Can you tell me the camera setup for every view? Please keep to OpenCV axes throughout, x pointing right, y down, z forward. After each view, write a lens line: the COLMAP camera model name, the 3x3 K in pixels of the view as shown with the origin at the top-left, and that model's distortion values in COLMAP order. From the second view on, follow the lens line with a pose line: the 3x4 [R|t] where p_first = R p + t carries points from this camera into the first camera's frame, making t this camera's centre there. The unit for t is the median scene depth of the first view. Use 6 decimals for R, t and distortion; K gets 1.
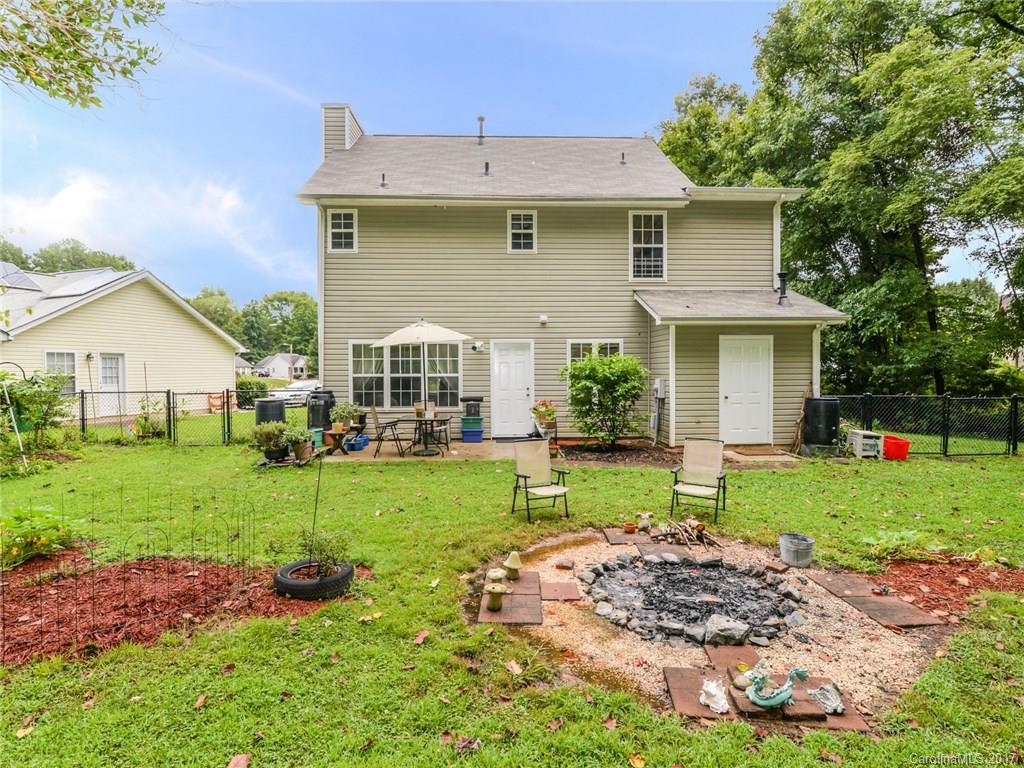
lens RADIAL K [[535.7, 0, 512.0], [0, 535.7, 384.0], [0, 0, 1]] dist [-0.004837, -0.000191]
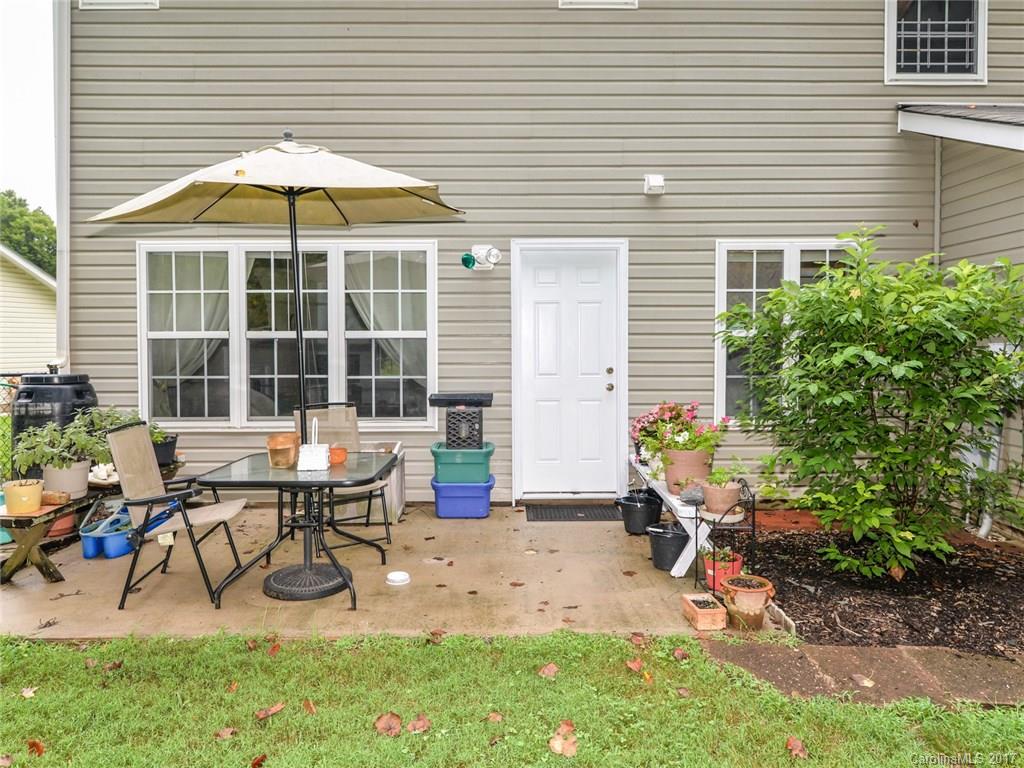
lens RADIAL K [[909.2, 0, 512.0], [0, 909.2, 384.0], [0, 0, 1]] dist [-0.011644, -0.008771]
pose [[0.999457, 0.003101, -0.032818, -0.018960], [-0.002057, 0.999492, 0.031800, -0.002252], [0.032900, -0.031715, 0.998955, 0.364380]]
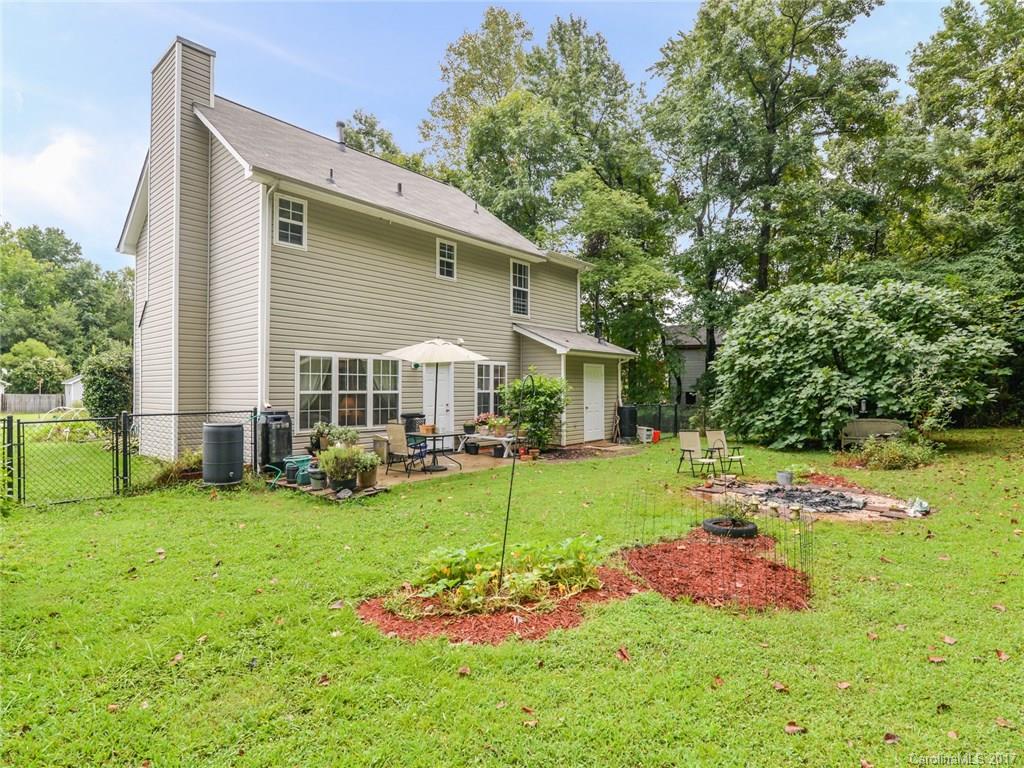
lens RADIAL K [[535.9, 0, 512.0], [0, 535.9, 384.0], [0, 0, 1]] dist [0.001858, -0.000147]
pose [[0.680564, 0.010851, 0.732609, -0.689656], [0.013840, 0.999522, -0.027661, -0.001066], [-0.732558, 0.028964, 0.680088, 0.170948]]
